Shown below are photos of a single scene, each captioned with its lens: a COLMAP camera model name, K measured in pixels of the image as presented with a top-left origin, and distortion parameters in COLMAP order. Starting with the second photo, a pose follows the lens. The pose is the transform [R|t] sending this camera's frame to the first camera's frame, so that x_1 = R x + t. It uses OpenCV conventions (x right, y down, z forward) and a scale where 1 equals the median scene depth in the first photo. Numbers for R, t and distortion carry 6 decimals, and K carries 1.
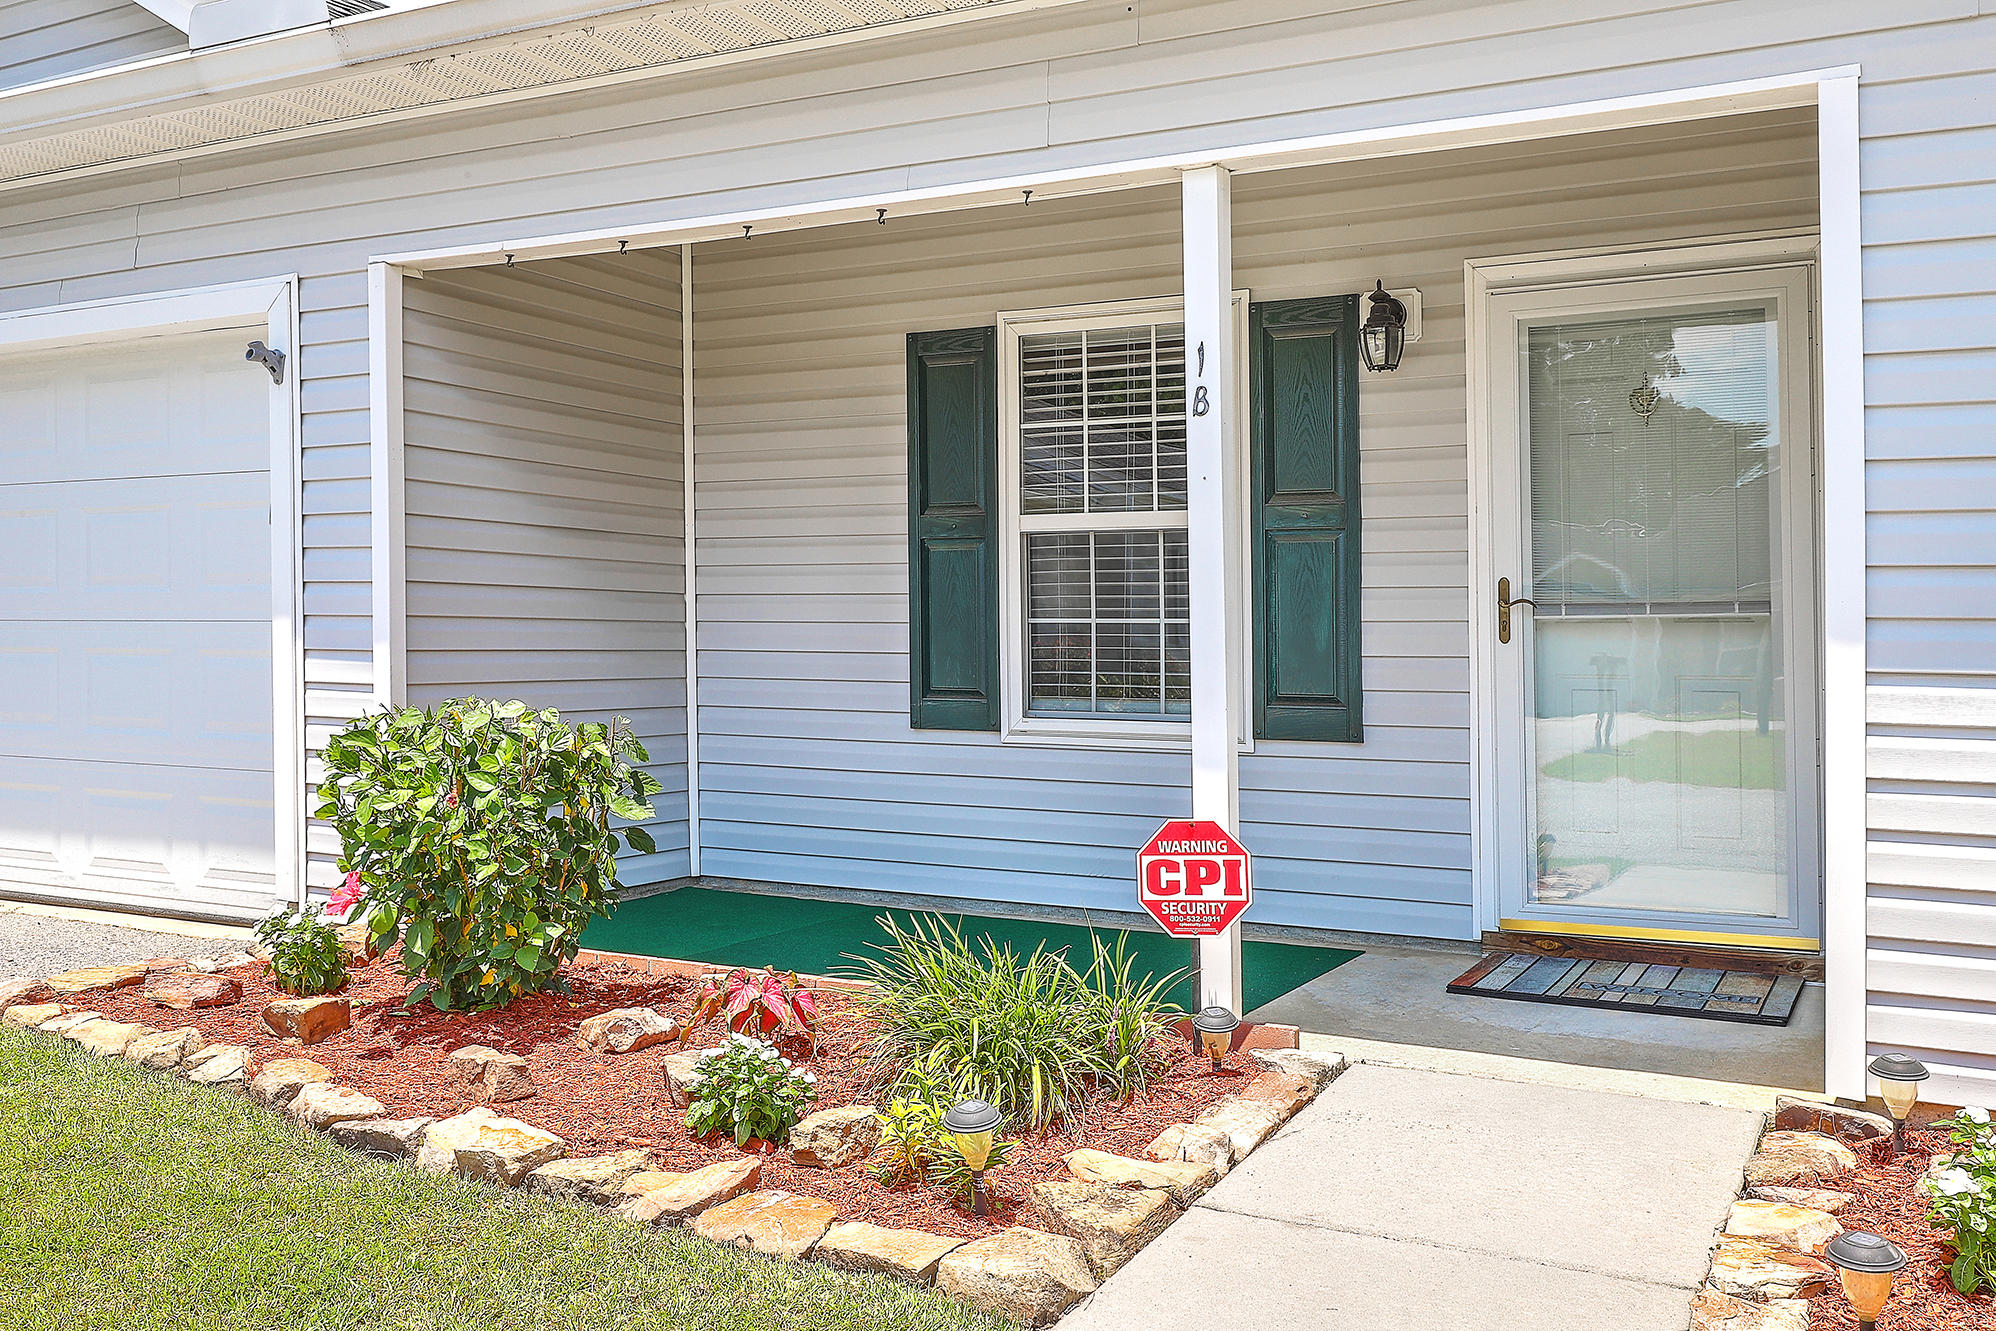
lens RADIAL K [[1756.2, 0, 998.2], [0, 1756.2, 656.1], [0, 0, 1]] dist [-0.006580, -0.001750]
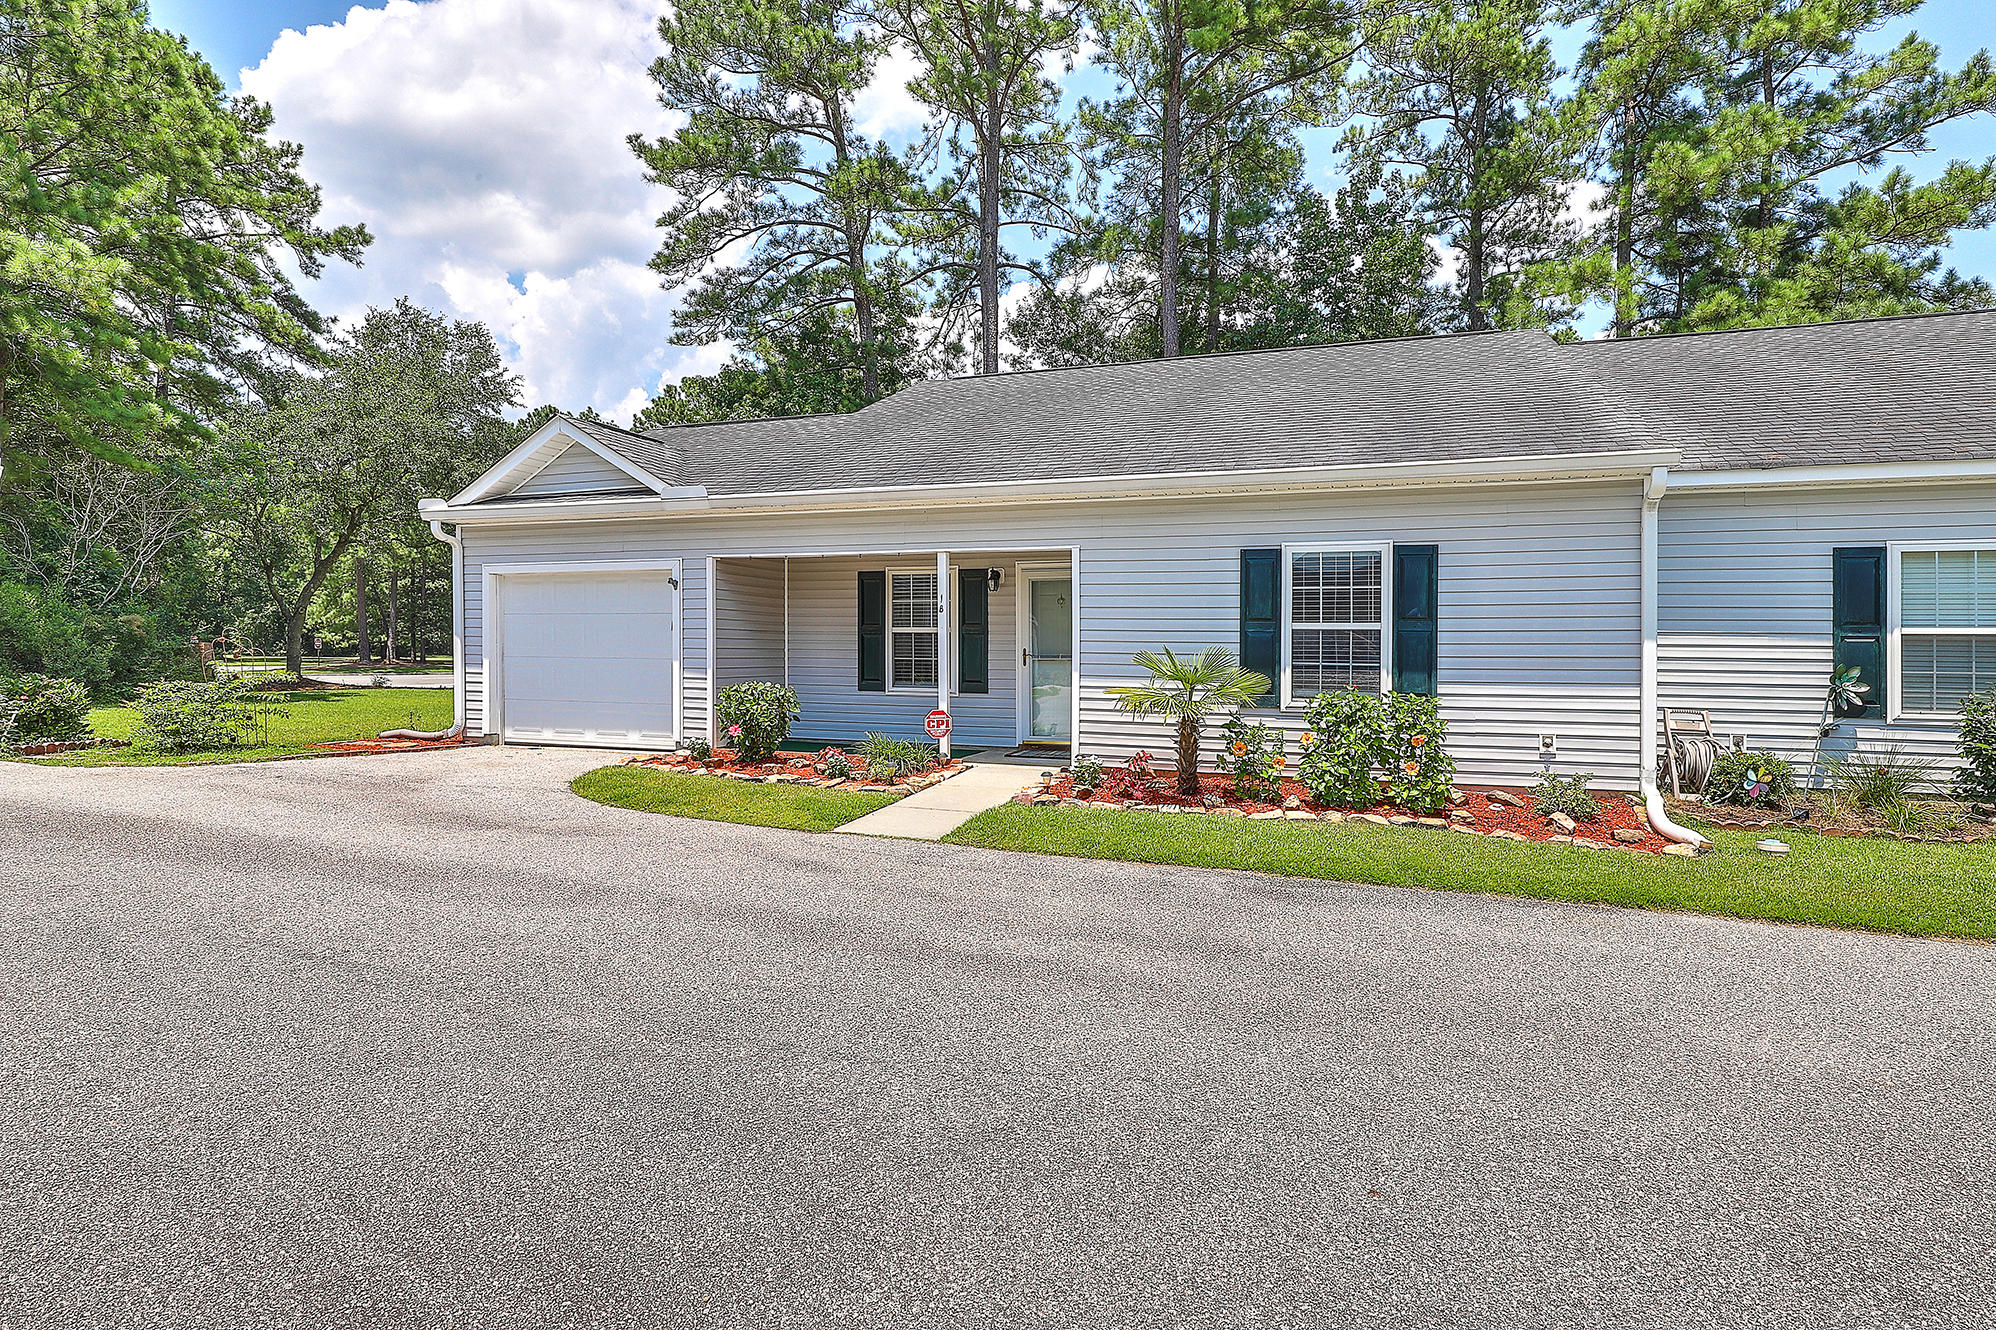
lens RADIAL K [[1046.8, 0, 985.4], [0, 1046.8, 664.9], [0, 0, 1]] dist [-0.004425, 0.000797]
pose [[0.991689, 0.001271, 0.128656, -0.074200], [-0.002217, 0.999972, 0.007211, -0.025249], [-0.128643, -0.007437, 0.991663, -1.126447]]
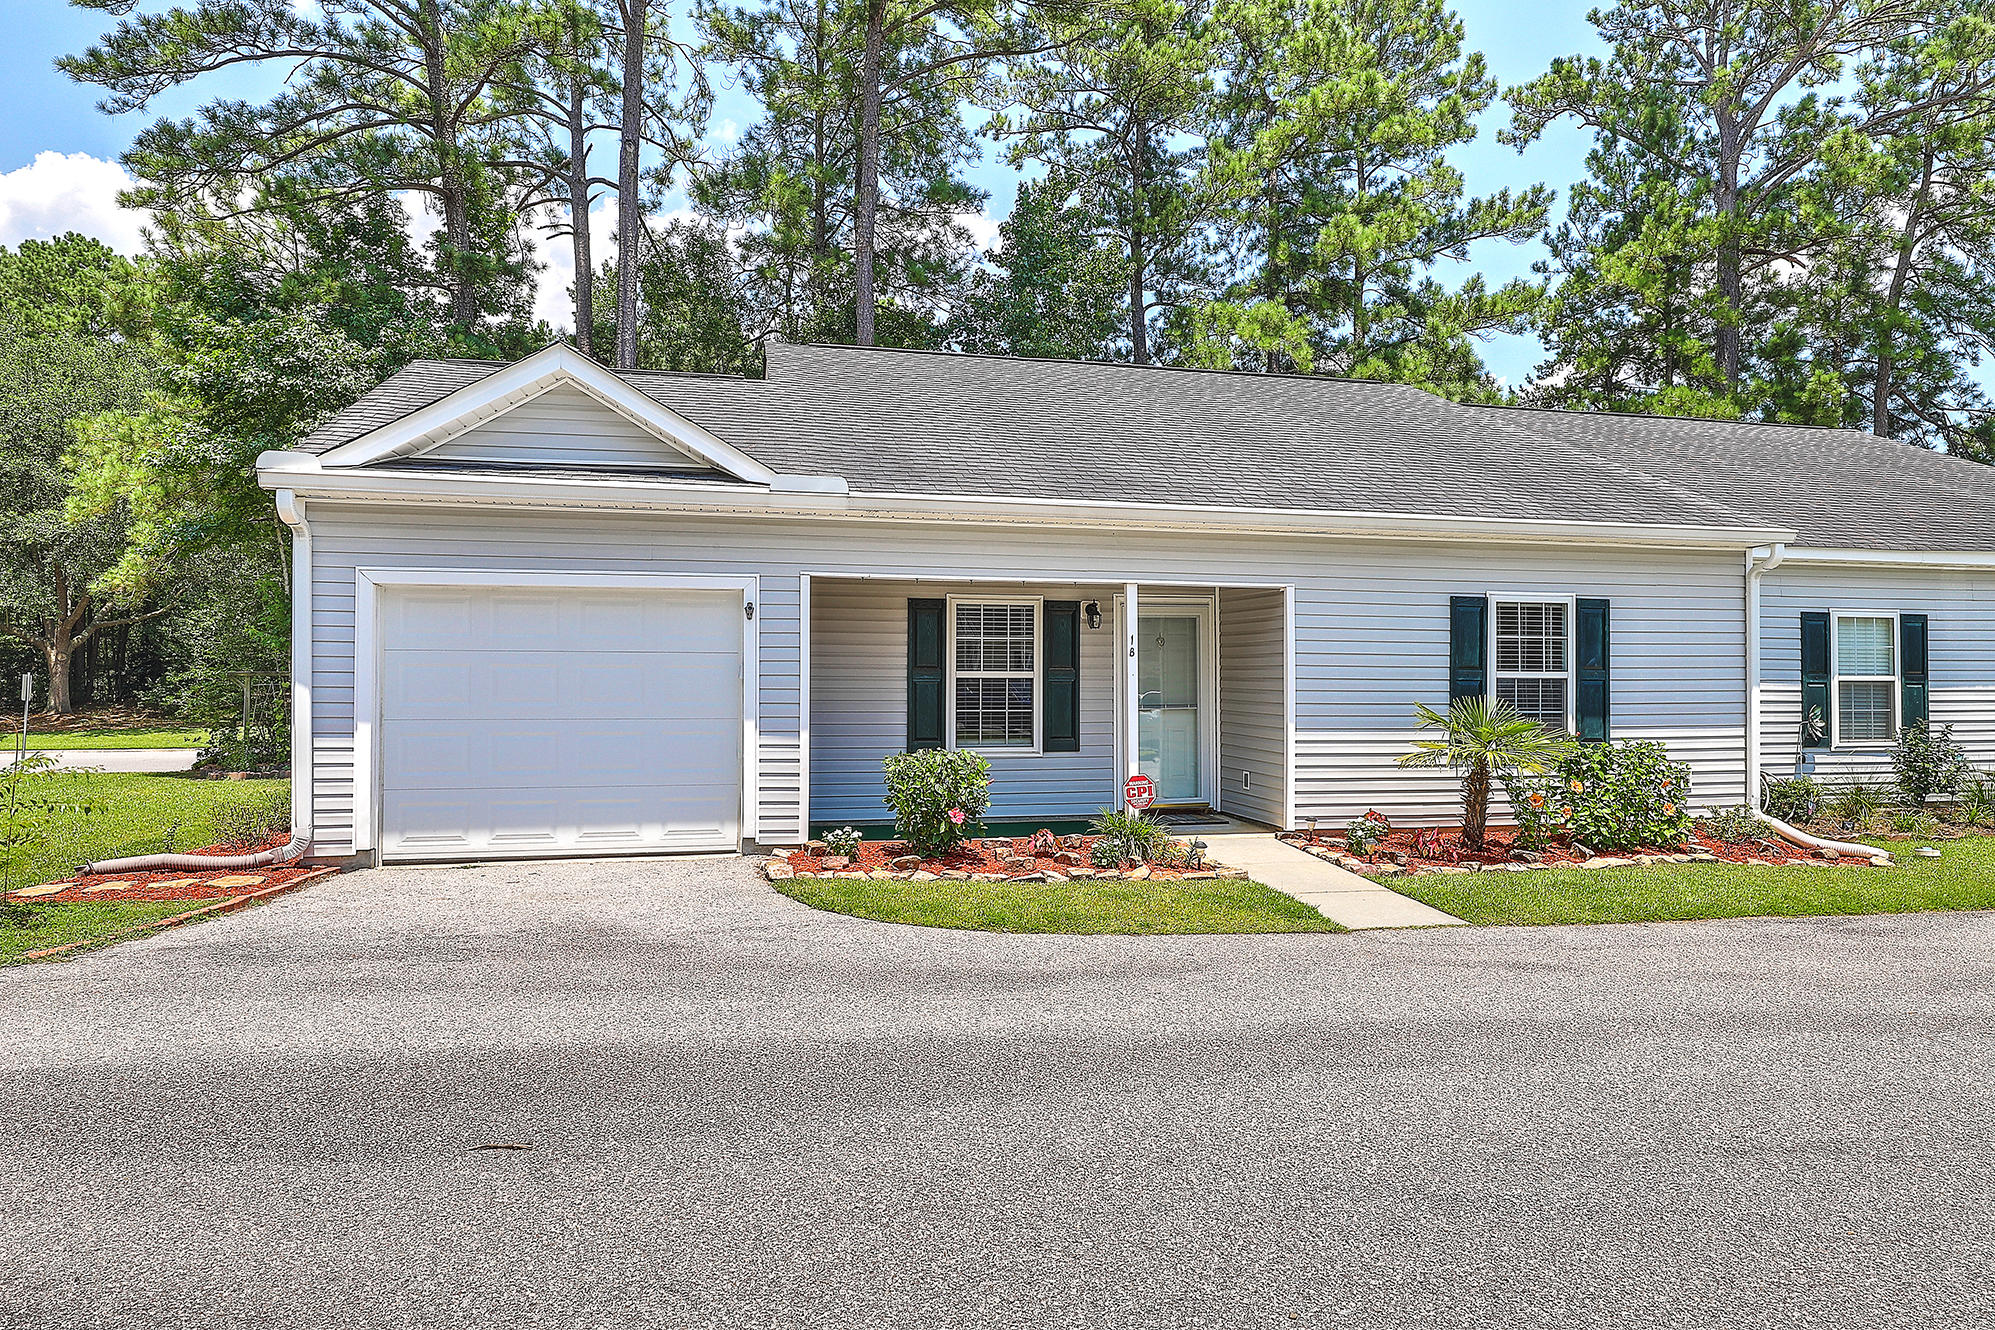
lens RADIAL K [[1272.0, 0, 1000.7], [0, 1272.0, 660.6], [0, 0, 1]] dist [-0.002529, -0.002782]
pose [[0.751227, 0.007350, 0.660003, -1.320011], [0.006497, 0.999807, -0.018530, -0.066092], [-0.660012, 0.018208, 0.751035, -0.529817]]
